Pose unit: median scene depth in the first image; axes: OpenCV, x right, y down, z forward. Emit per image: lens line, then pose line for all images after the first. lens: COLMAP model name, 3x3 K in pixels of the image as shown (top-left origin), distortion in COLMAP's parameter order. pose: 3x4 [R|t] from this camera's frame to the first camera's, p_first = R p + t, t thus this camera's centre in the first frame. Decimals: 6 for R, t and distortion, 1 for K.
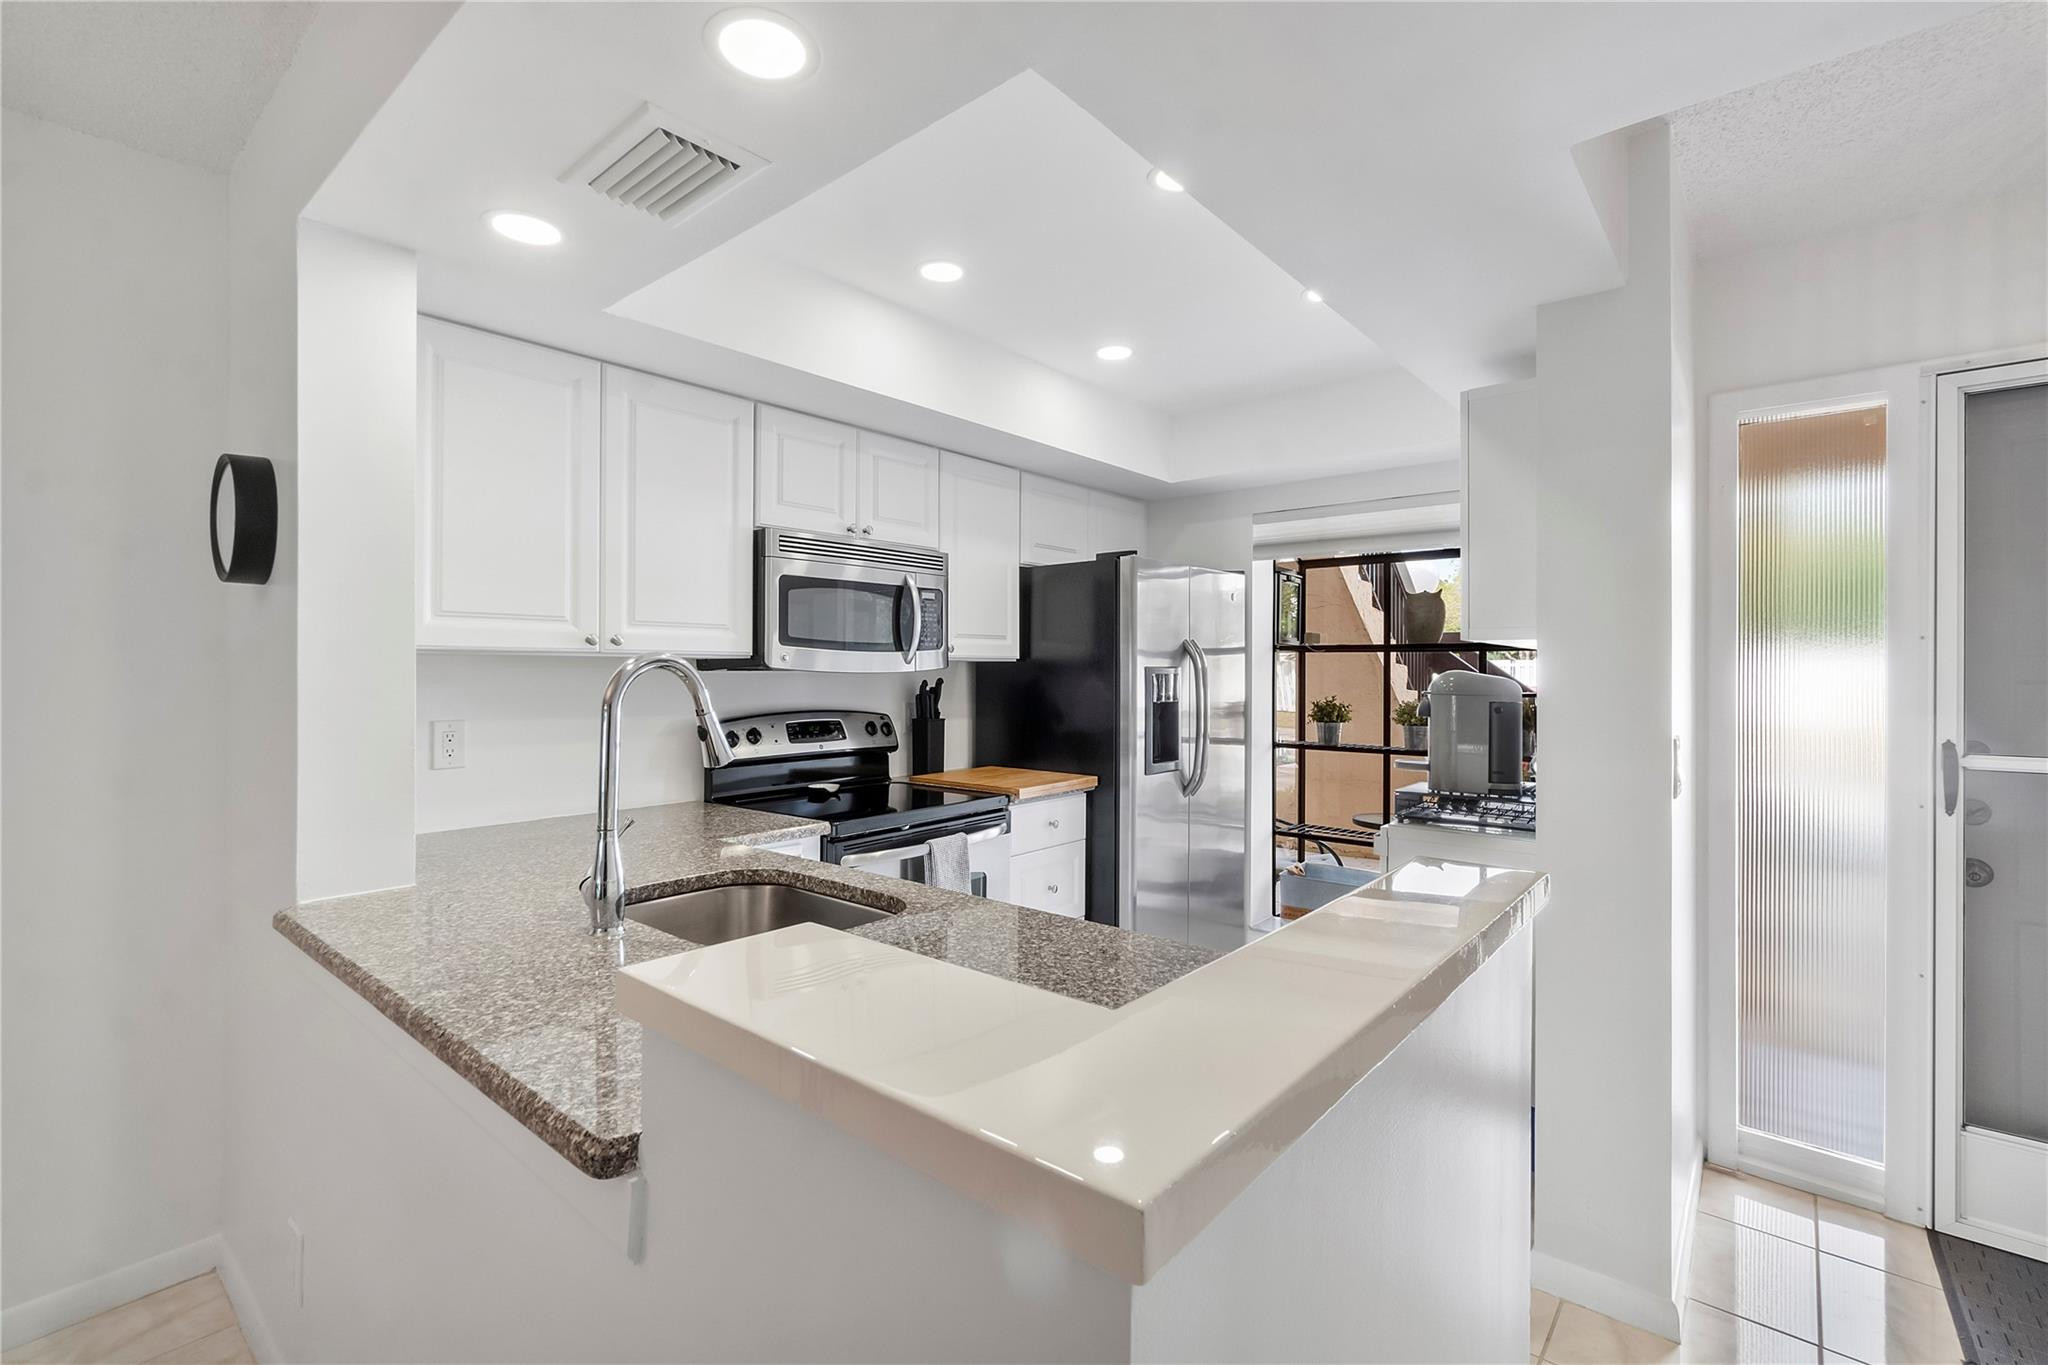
lens RADIAL K [[846.6, 0, 947.4], [0, 846.6, 718.1], [0, 0, 1]] dist [0.002850, 0.000173]
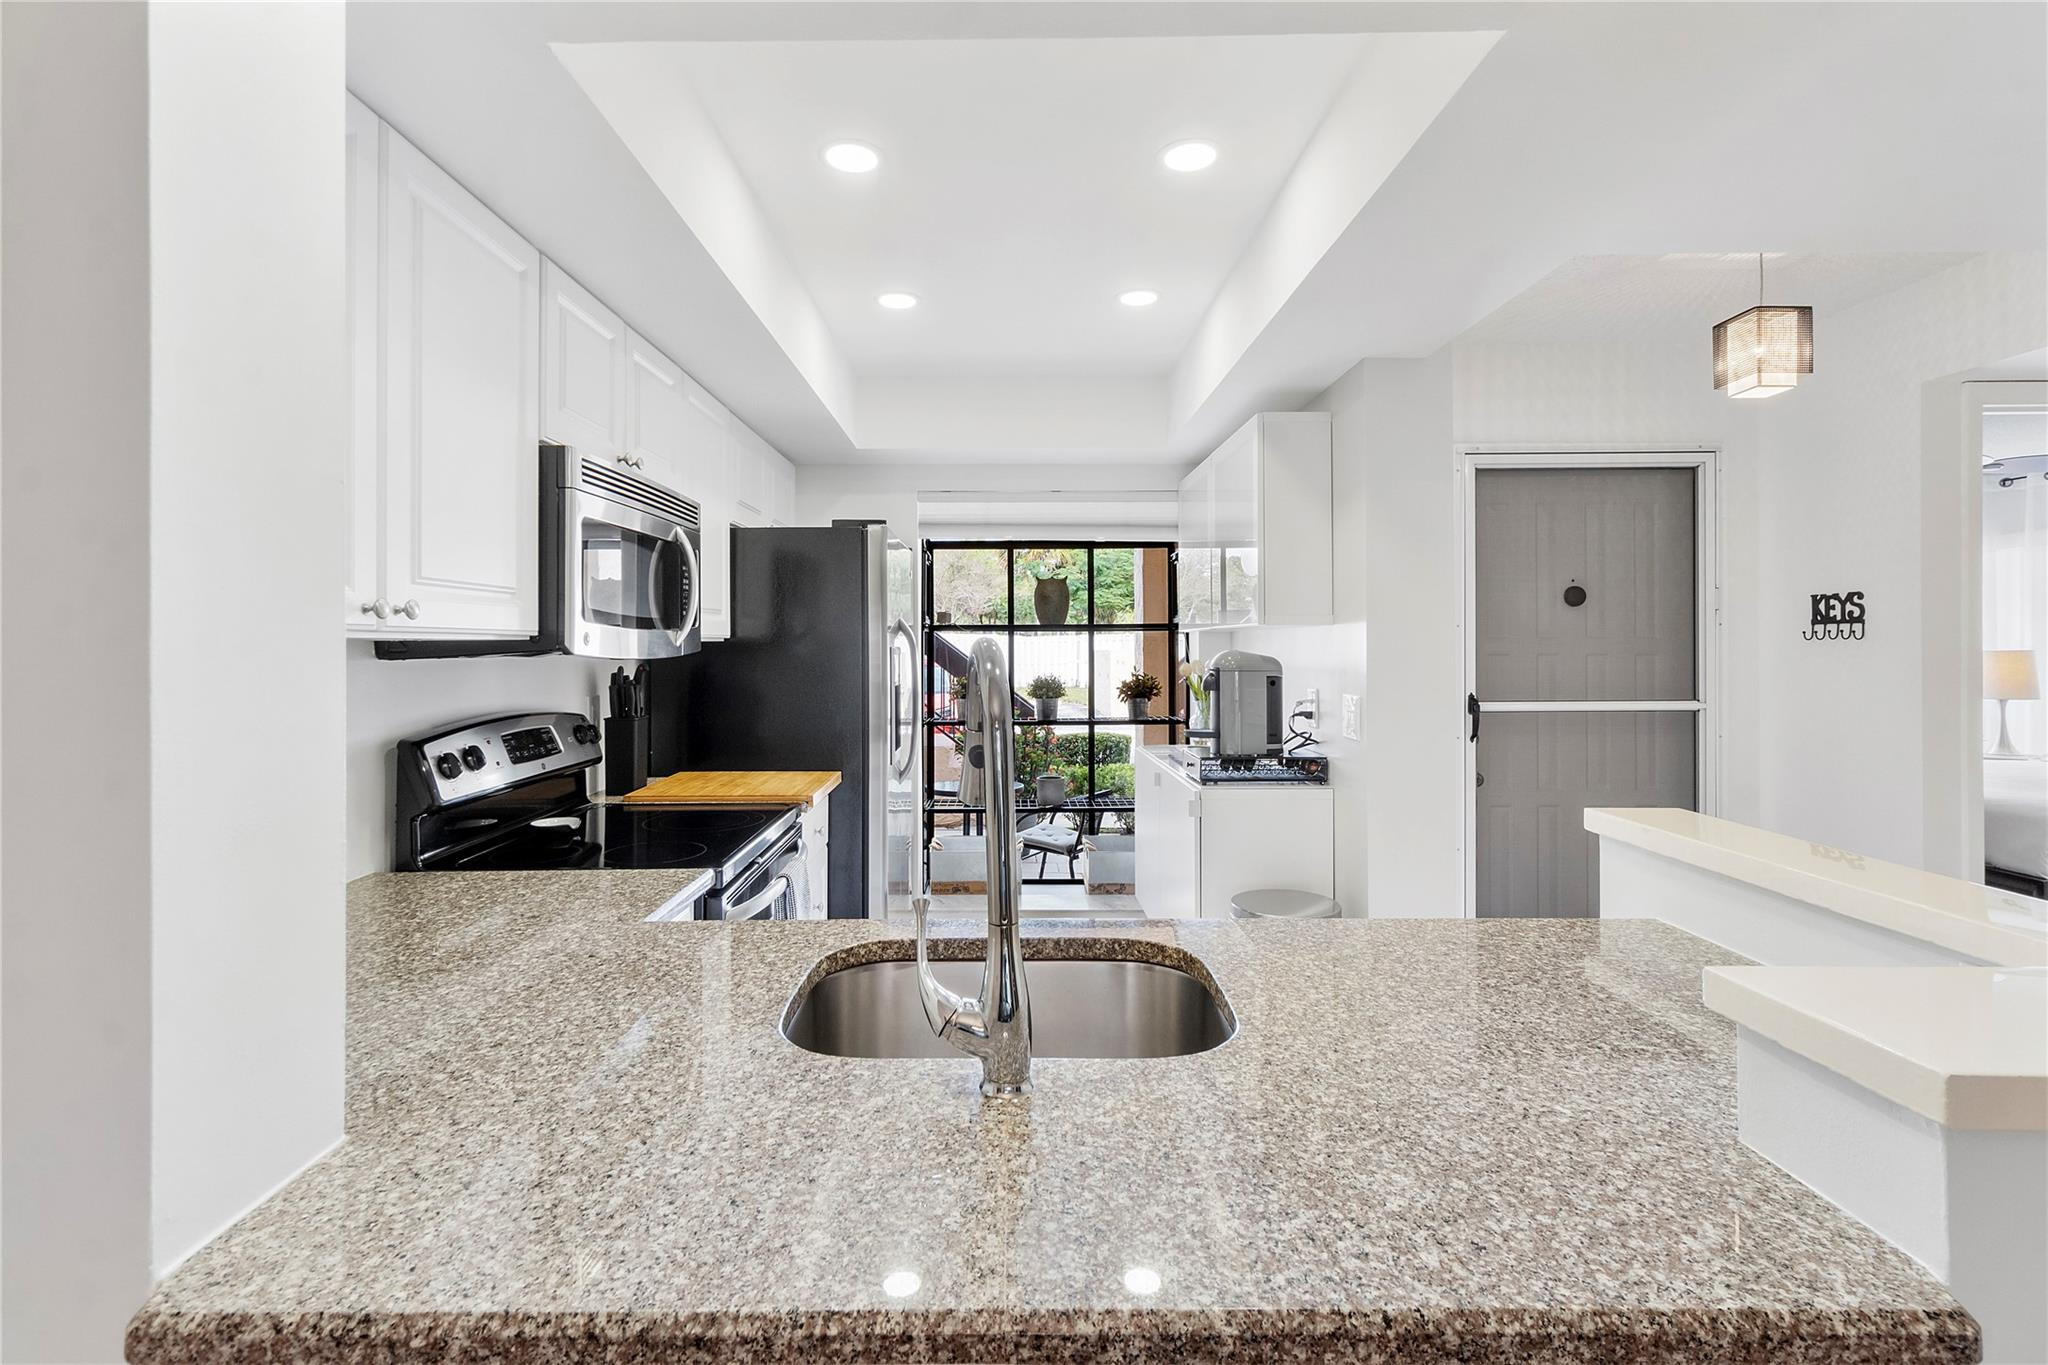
lens RADIAL K [[898.2, 0, 992.2], [0, 898.2, 675.5], [0, 0, 1]] dist [0.001683, 0.000074]
pose [[0.771895, -0.026260, 0.635207, -0.400311], [0.041494, 0.999097, -0.009119, -0.021216], [-0.634394, 0.033396, 0.772288, 0.236336]]
